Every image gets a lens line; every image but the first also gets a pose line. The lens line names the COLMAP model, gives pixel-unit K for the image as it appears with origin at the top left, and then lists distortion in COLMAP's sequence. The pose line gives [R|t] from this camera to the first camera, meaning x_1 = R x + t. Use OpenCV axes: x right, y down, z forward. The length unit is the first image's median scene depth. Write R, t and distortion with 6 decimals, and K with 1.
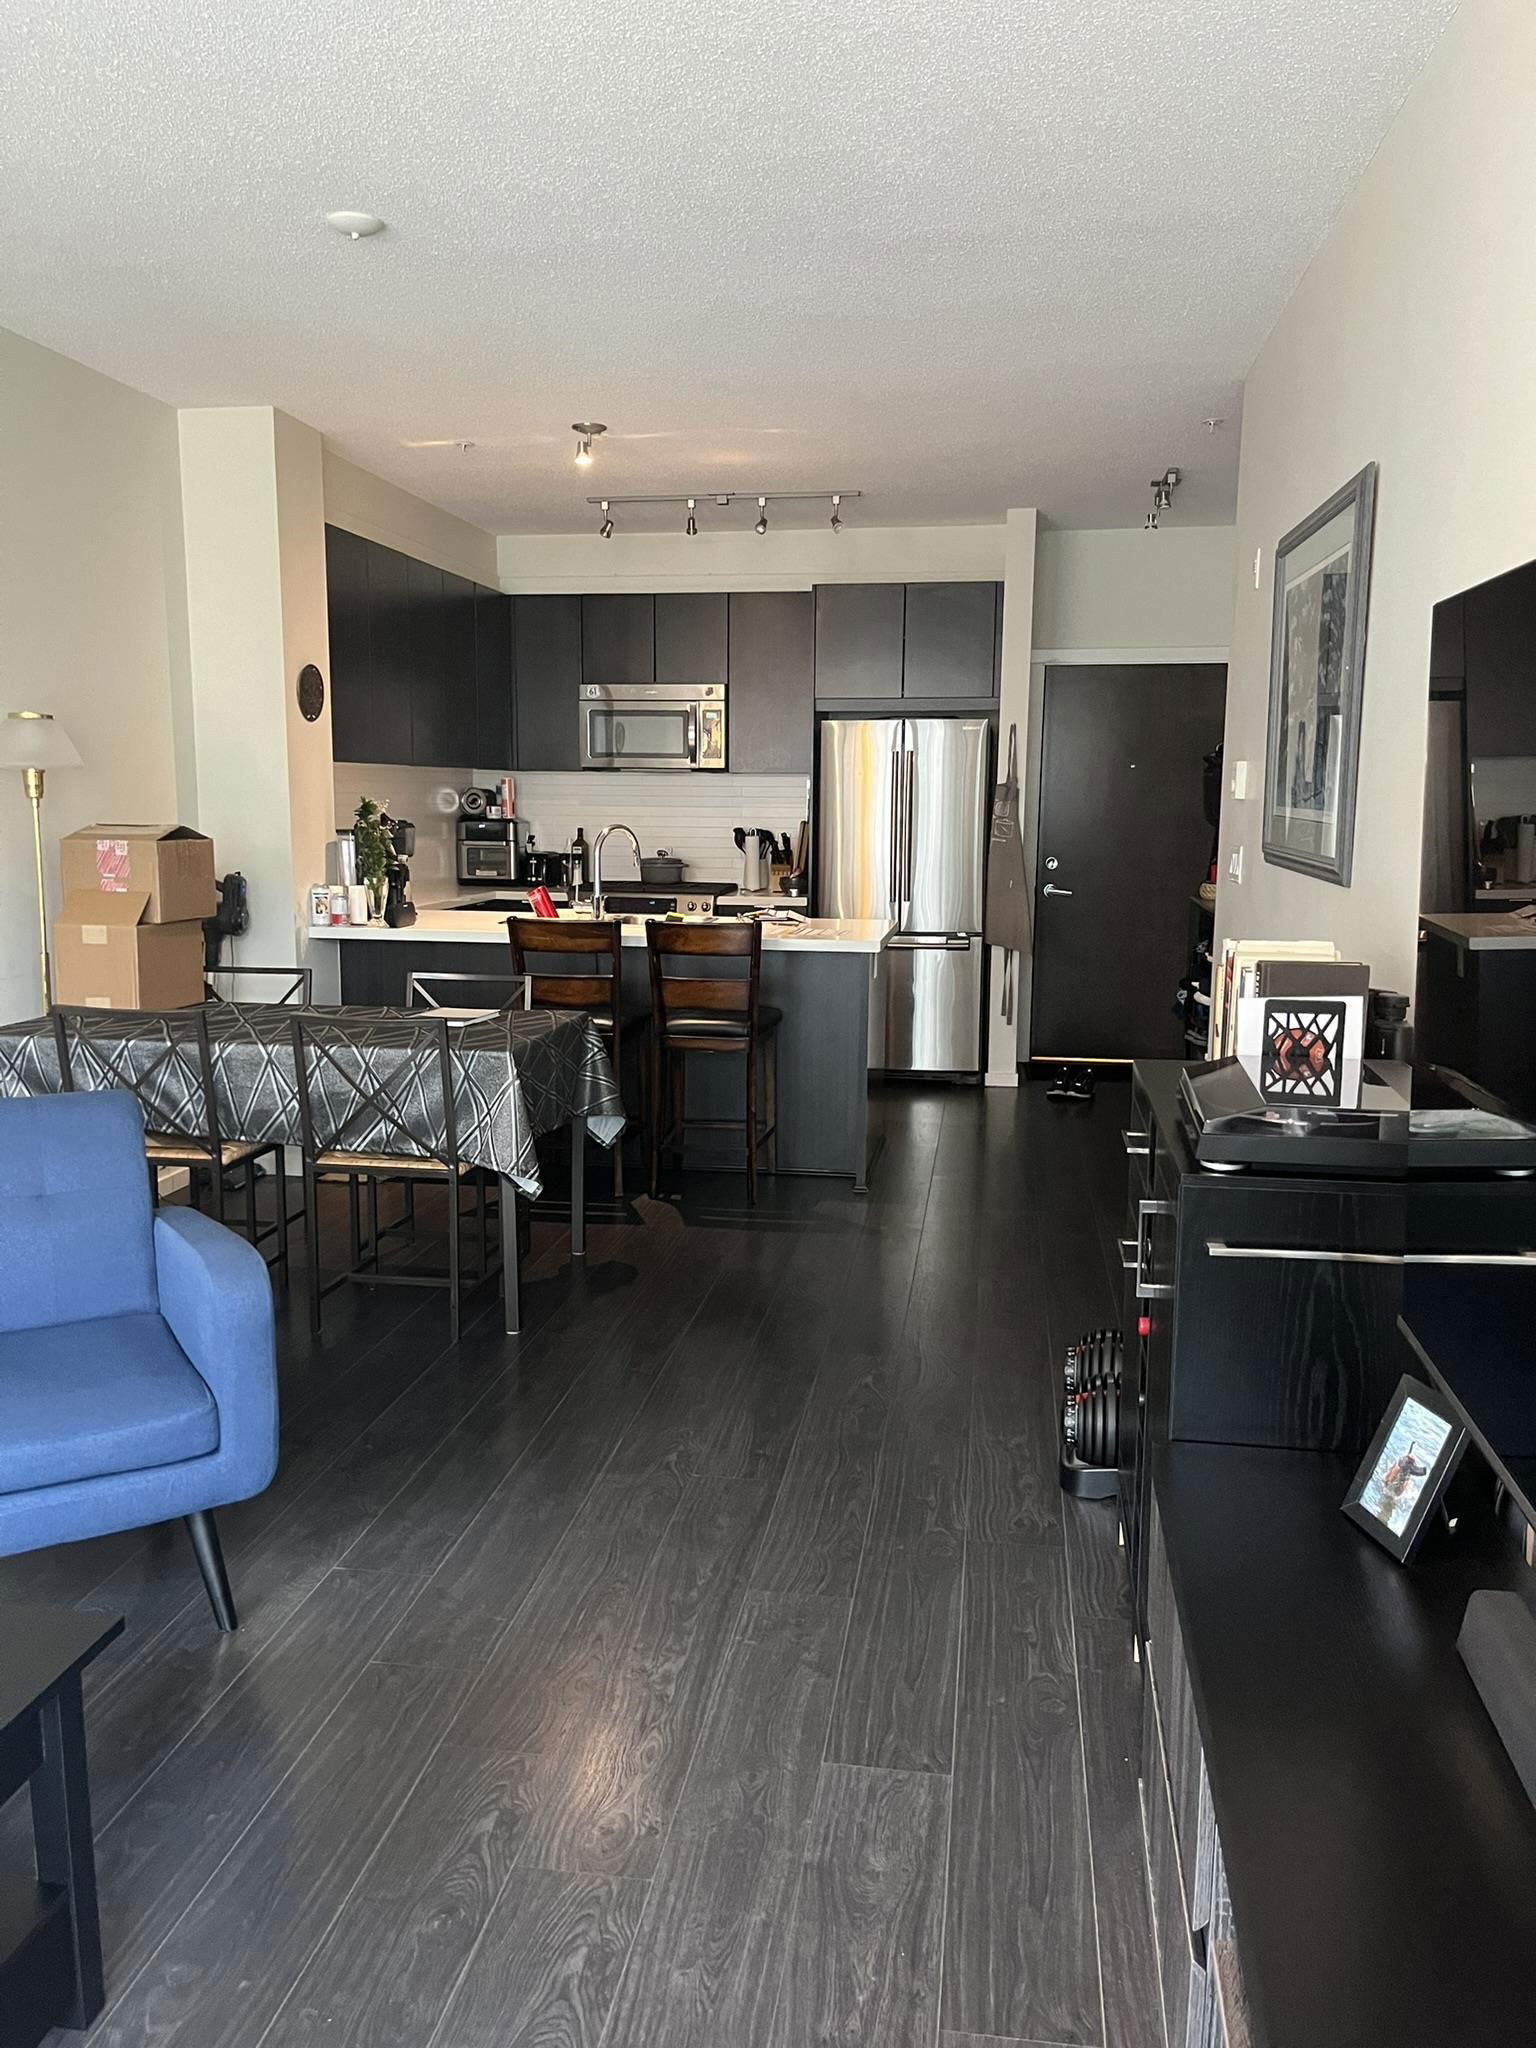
lens RADIAL K [[1555.0, 0, 770.3], [0, 1555.0, 1036.8], [0, 0, 1]] dist [0.059701, -0.077241]
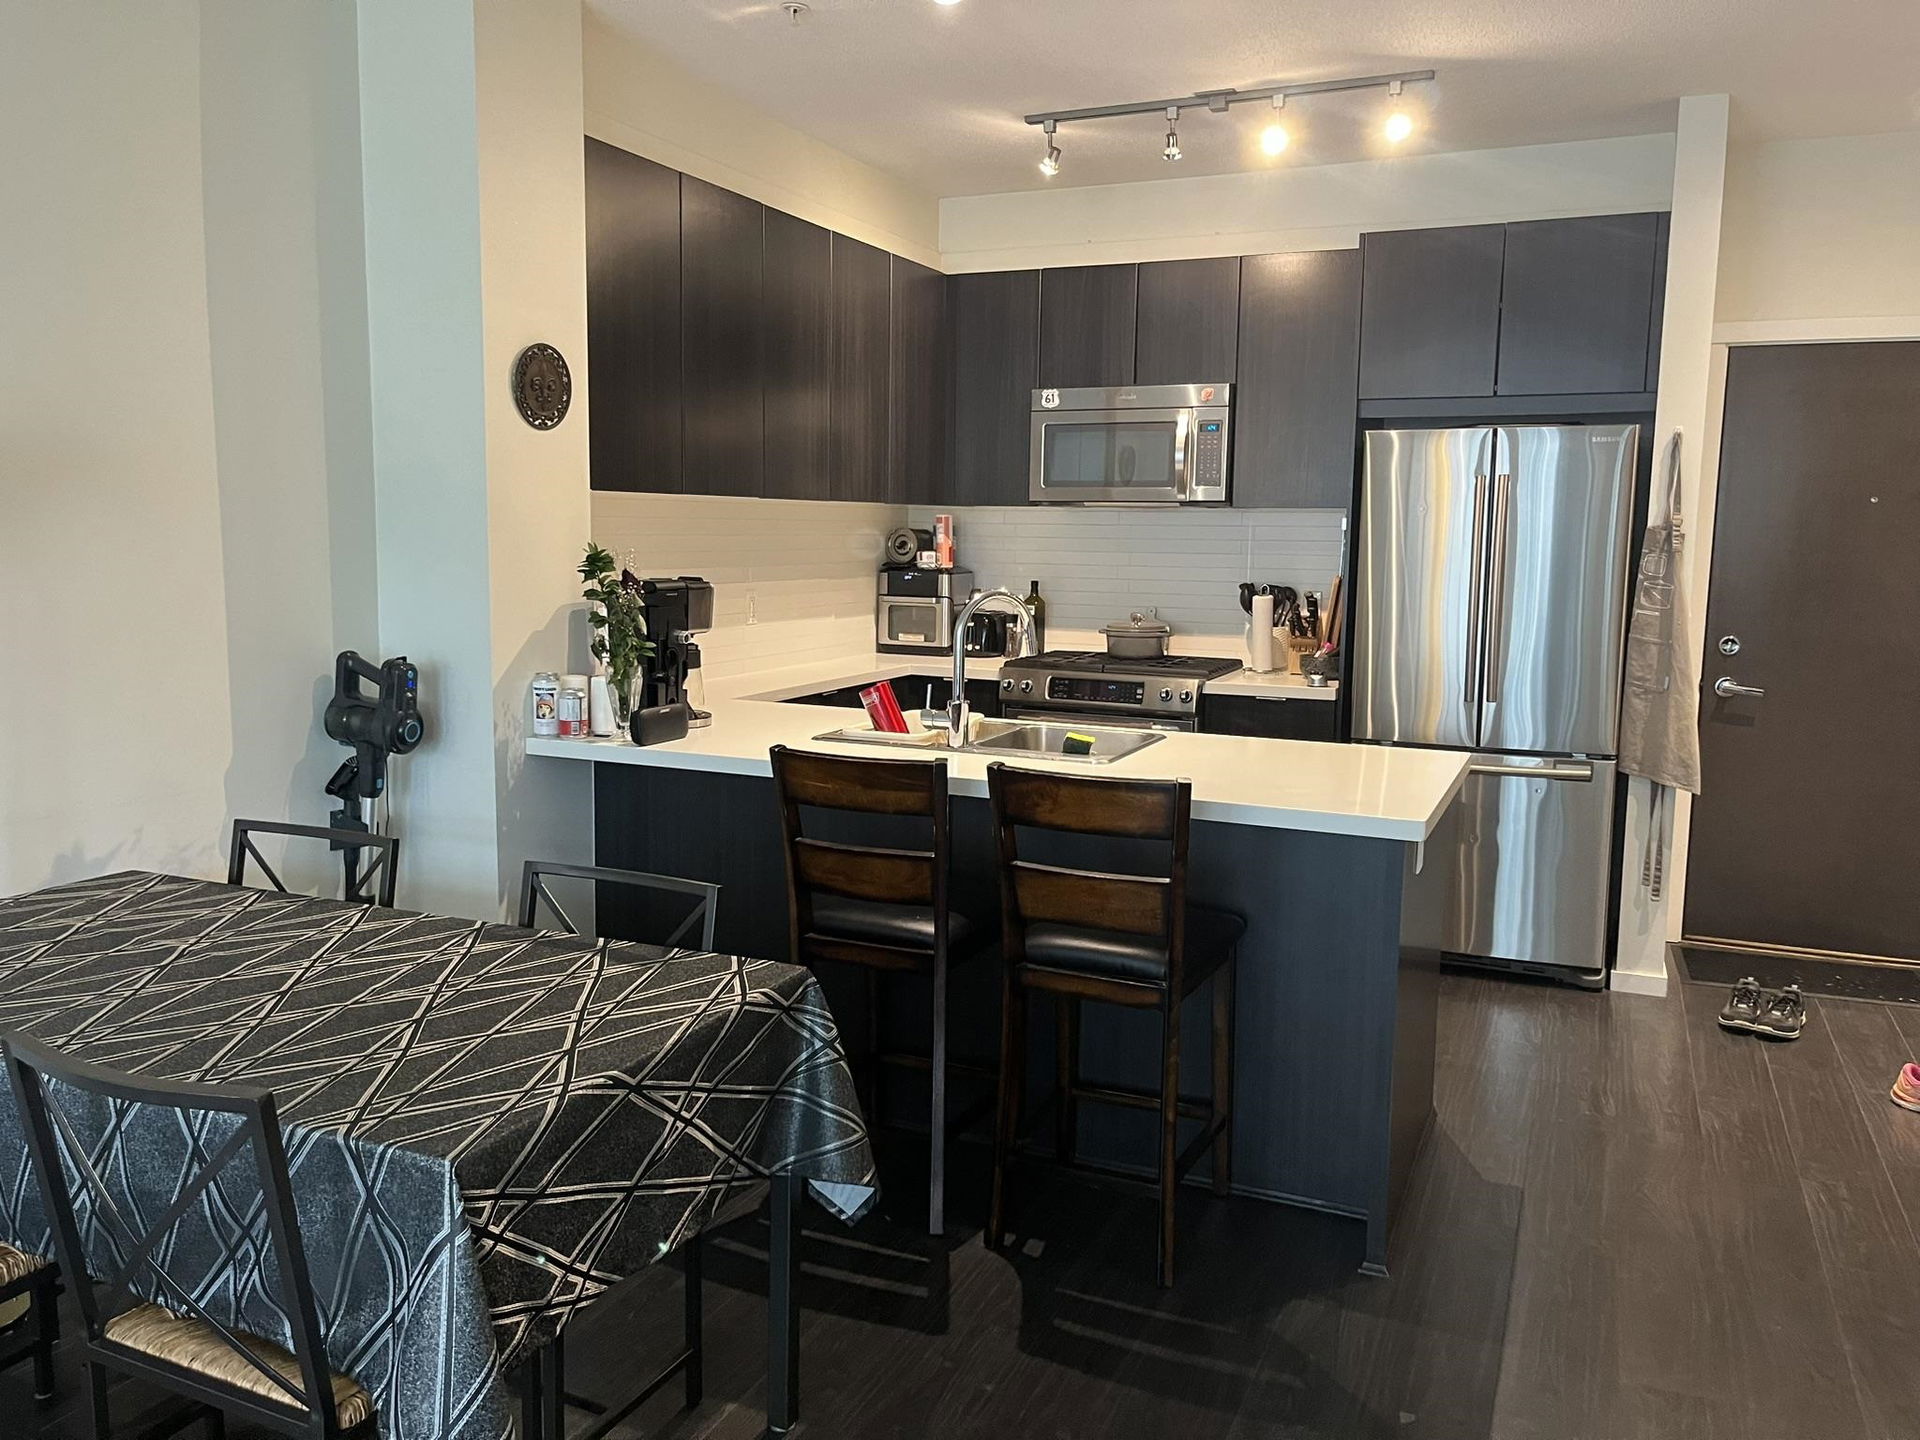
lens RADIAL K [[1457.8, 0, 964.9], [0, 1457.8, 702.0], [0, 0, 1]] dist [0.059701, -0.077241]
pose [[0.964762, 0.036647, -0.260561, 0.045837], [-0.046110, 0.998477, -0.030298, -0.076107], [0.259054, 0.041245, 0.964982, 0.453853]]
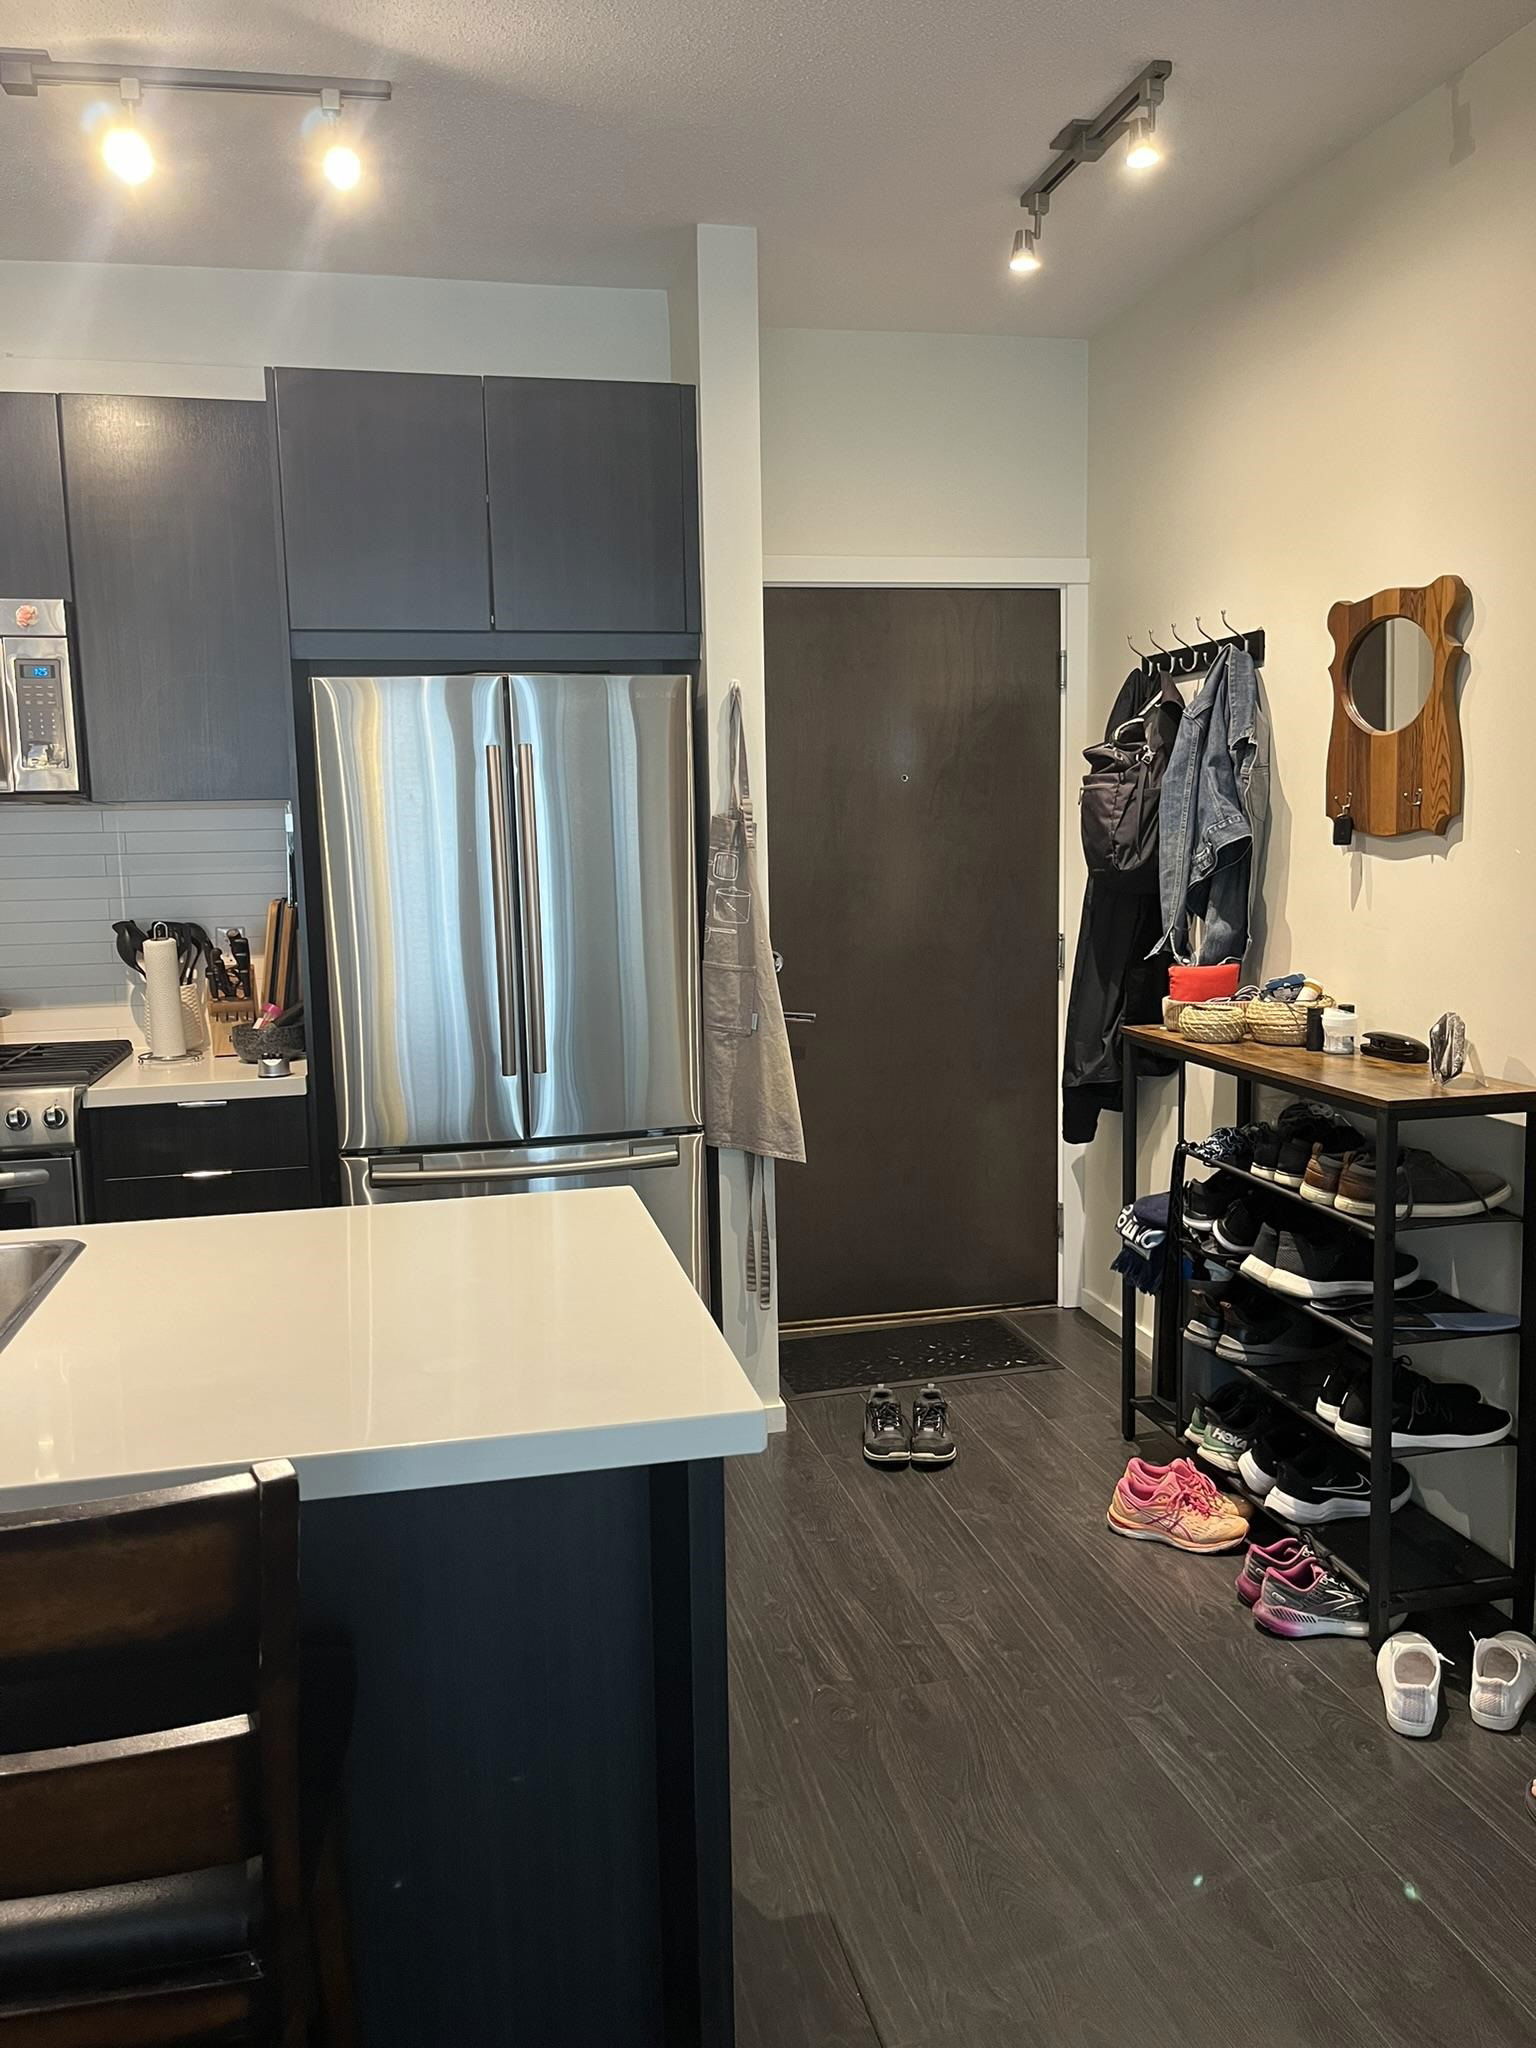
lens RADIAL K [[1555.0, 0, 757.2], [0, 1555.0, 1023.3], [0, 0, 1]] dist [0.059701, -0.077241]
pose [[0.933022, -0.071689, 0.352605, -0.016381], [0.083939, 0.996279, -0.019553, -0.114275], [-0.349891, 0.047841, 0.935568, 0.723200]]
